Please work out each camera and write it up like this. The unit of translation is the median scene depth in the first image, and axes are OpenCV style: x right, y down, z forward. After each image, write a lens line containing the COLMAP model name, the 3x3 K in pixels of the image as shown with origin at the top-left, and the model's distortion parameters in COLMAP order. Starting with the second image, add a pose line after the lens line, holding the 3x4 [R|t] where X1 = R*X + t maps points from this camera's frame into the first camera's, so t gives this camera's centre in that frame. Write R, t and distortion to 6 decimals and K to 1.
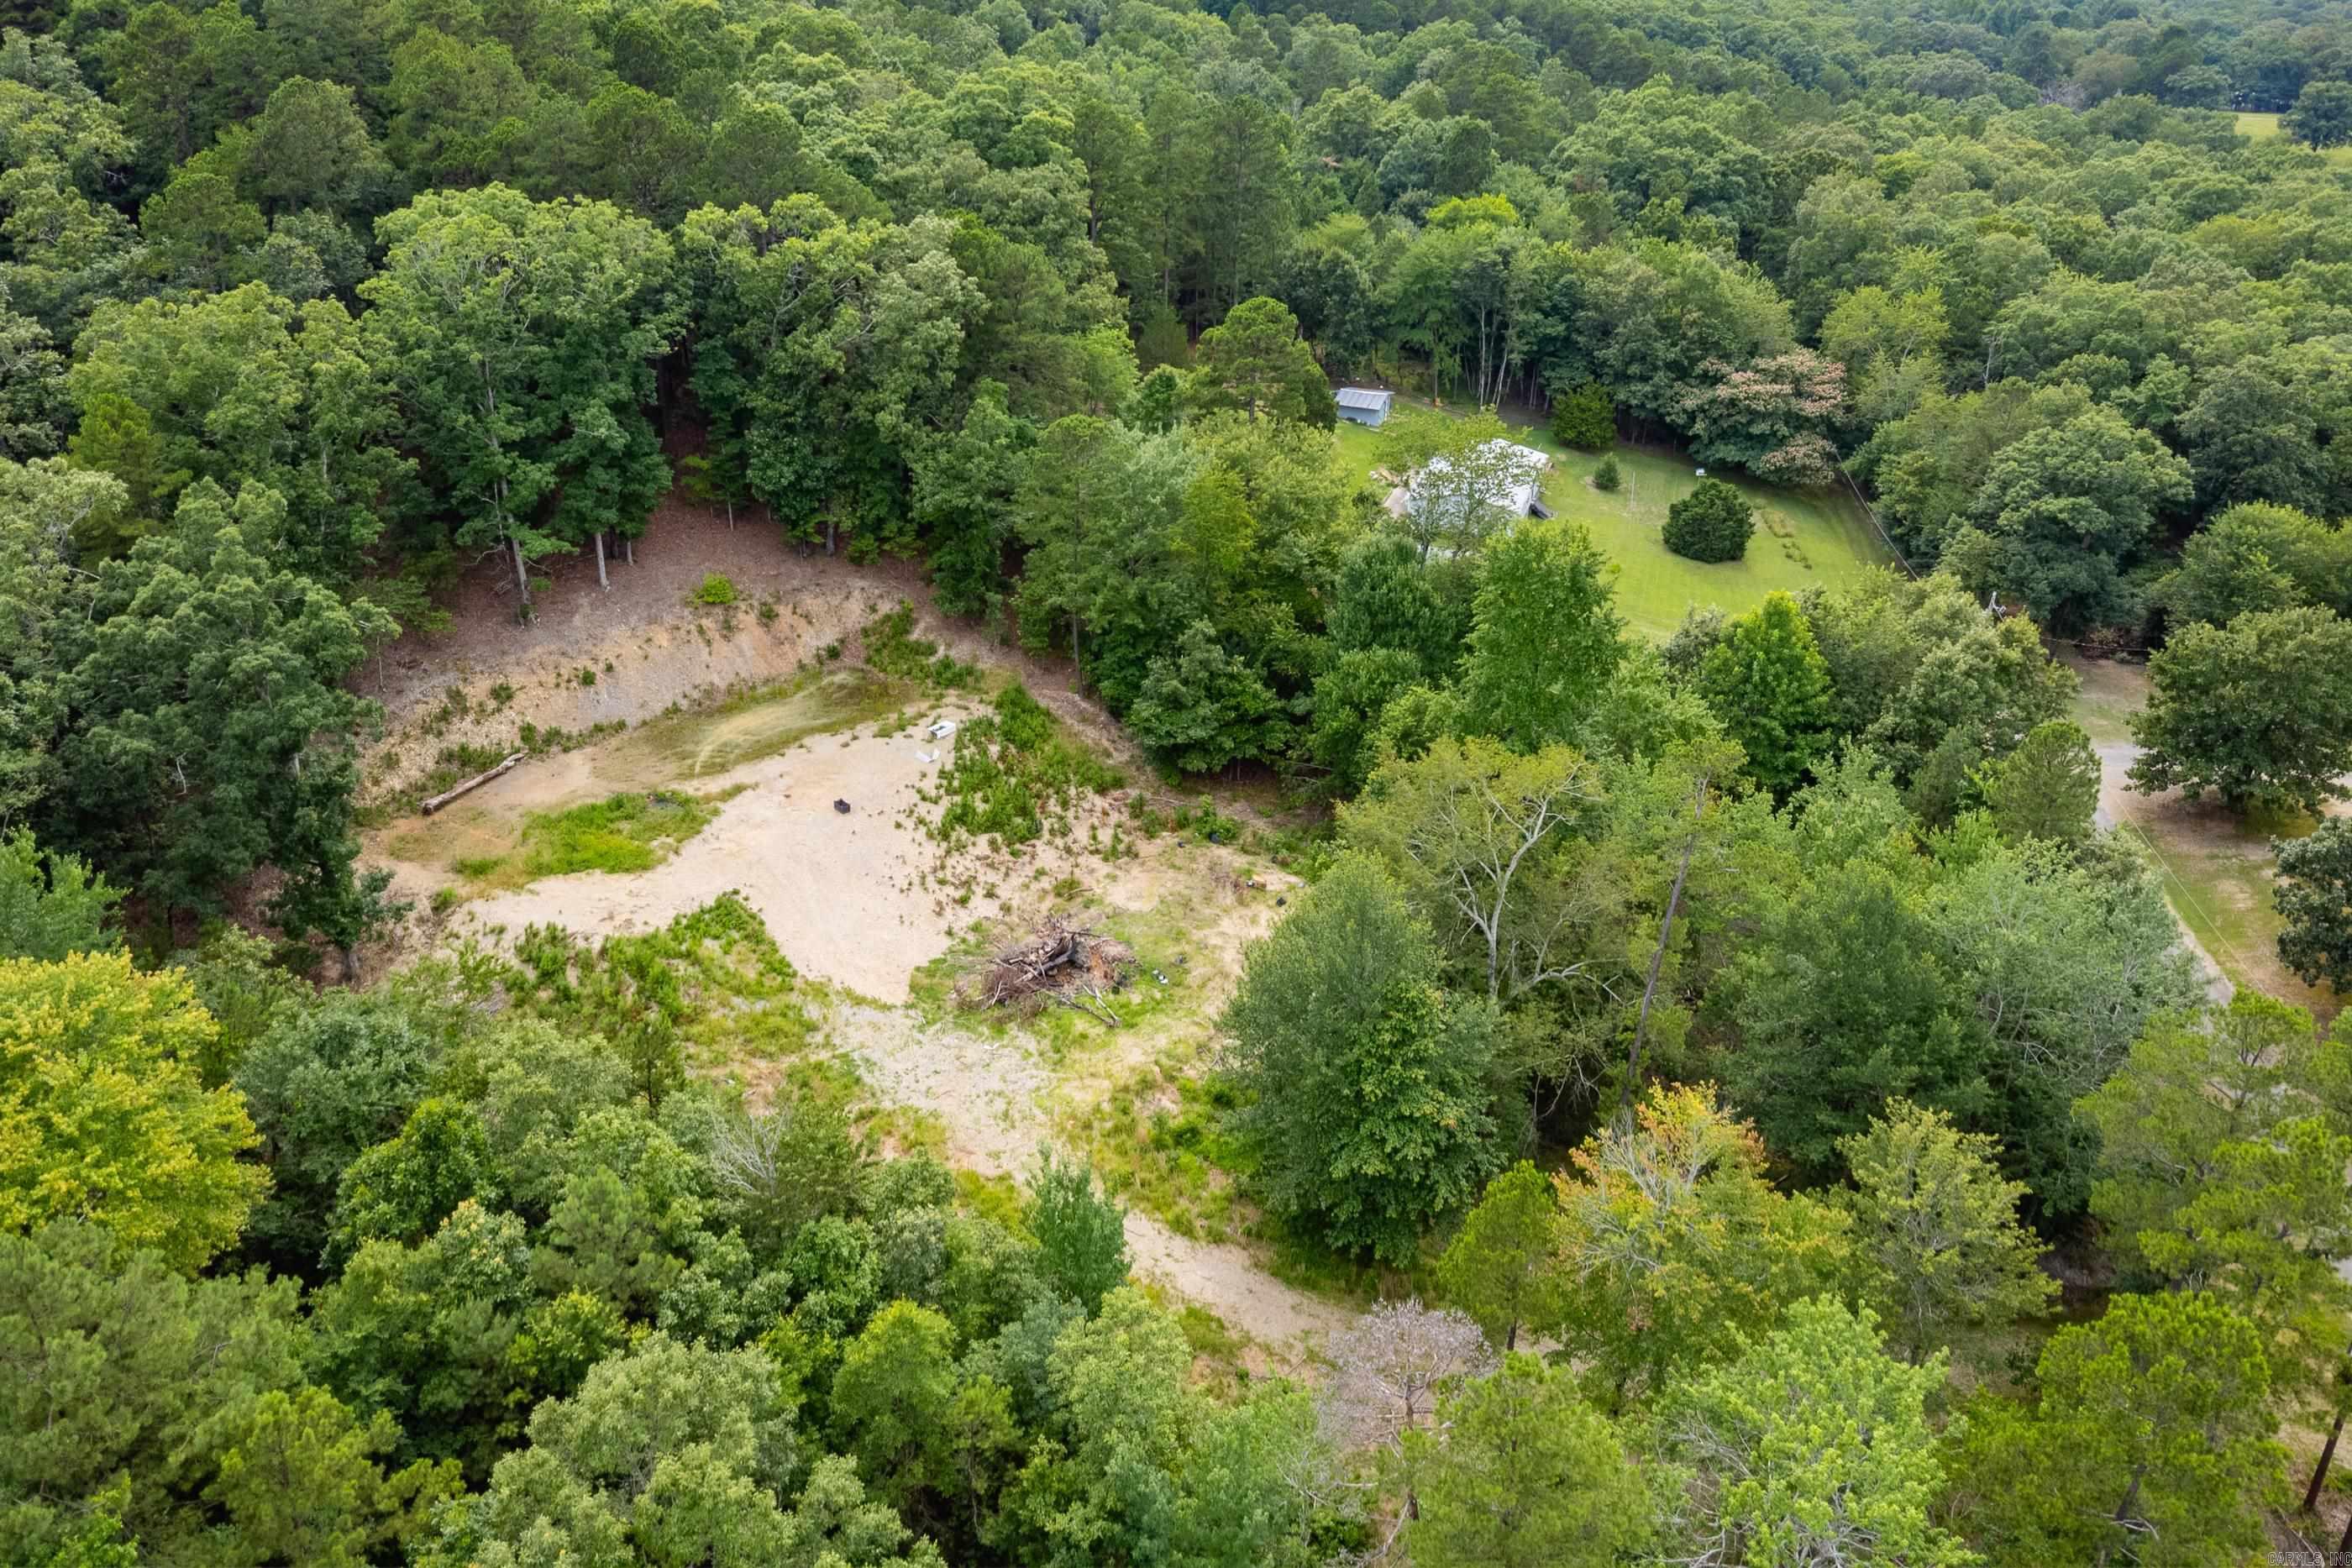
lens RADIAL K [[1713.3, 0, 1161.0], [0, 1713.3, 670.0], [0, 0, 1]] dist [0.006176, -0.004452]
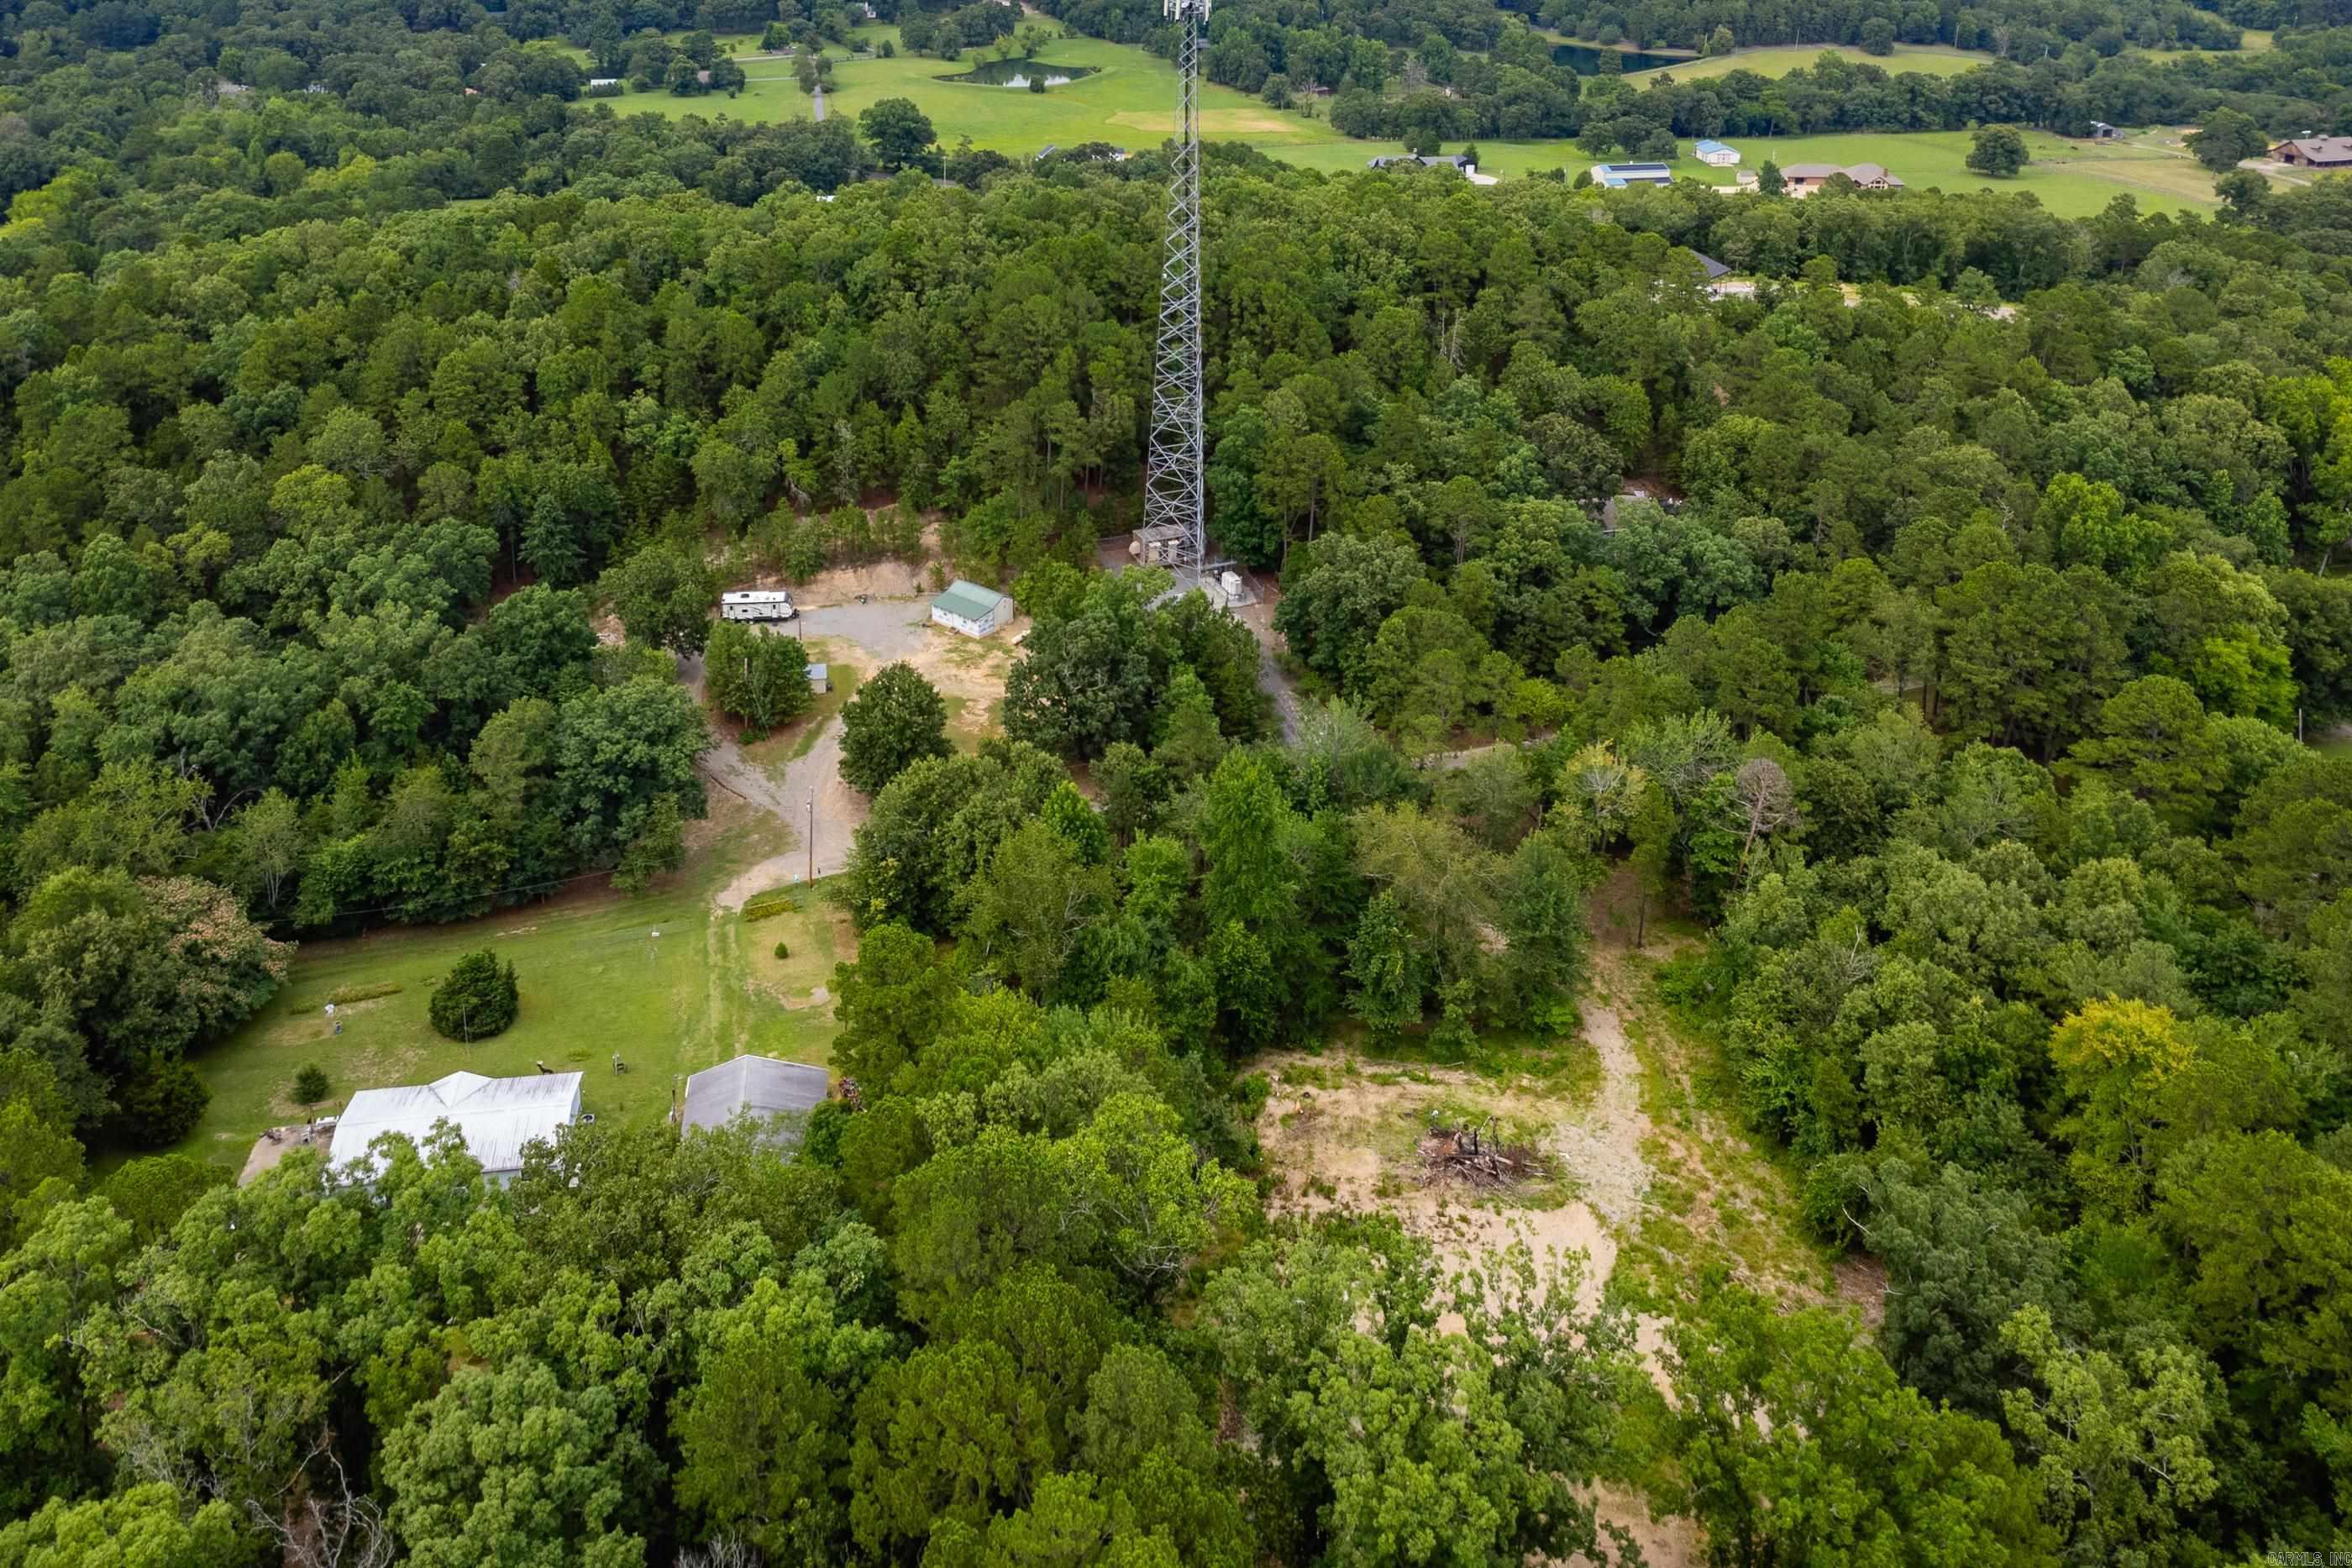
lens RADIAL K [[1773.4, 0, 1163.6], [0, 1773.4, 407.3], [0, 0, 1]] dist [0.006130, 0.002884]
pose [[-0.478389, -0.285436, 0.830464, -0.872395], [0.351103, 0.804650, 0.478816, -1.000223], [-0.804904, 0.520638, -0.284718, 1.140322]]
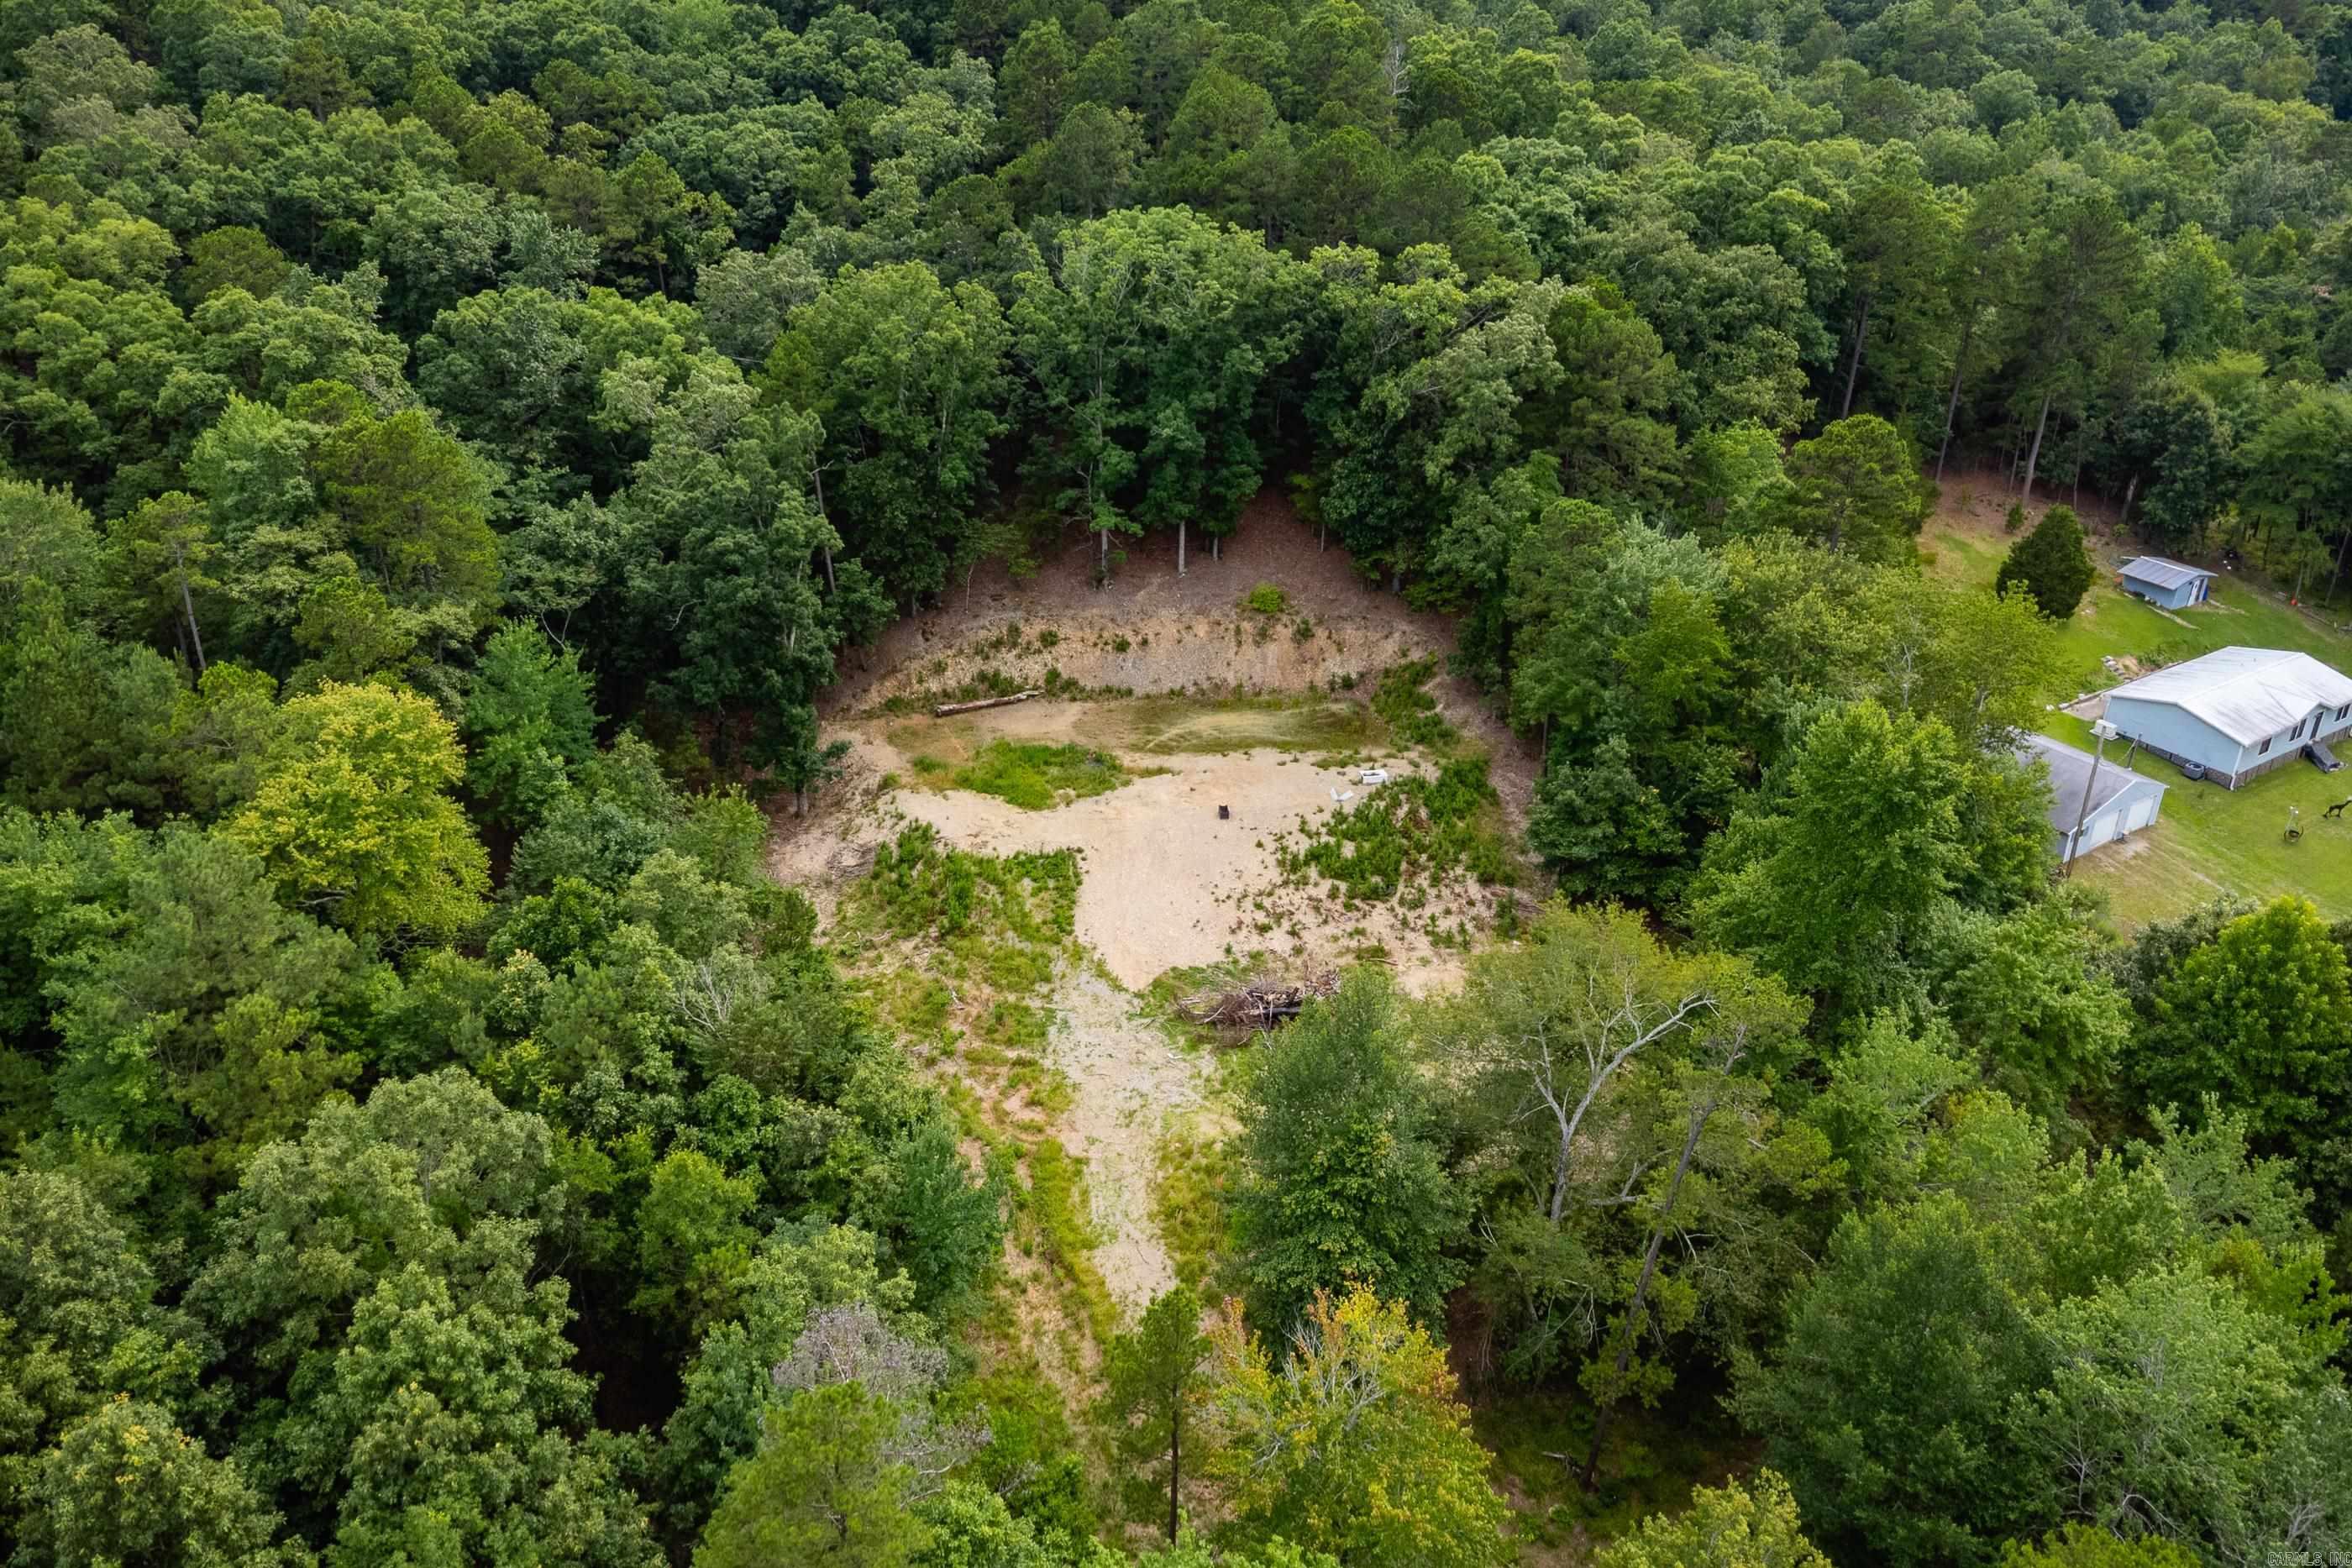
lens RADIAL K [[1726.7, 0, 1172.5], [0, 1726.7, 712.0], [0, 0, 1]] dist [0.005911, -0.000364]
pose [[0.793011, 0.258807, -0.551500, 0.346583], [-0.263625, 0.961910, 0.072334, -0.046611], [0.549214, 0.088028, 0.831033, 0.088610]]
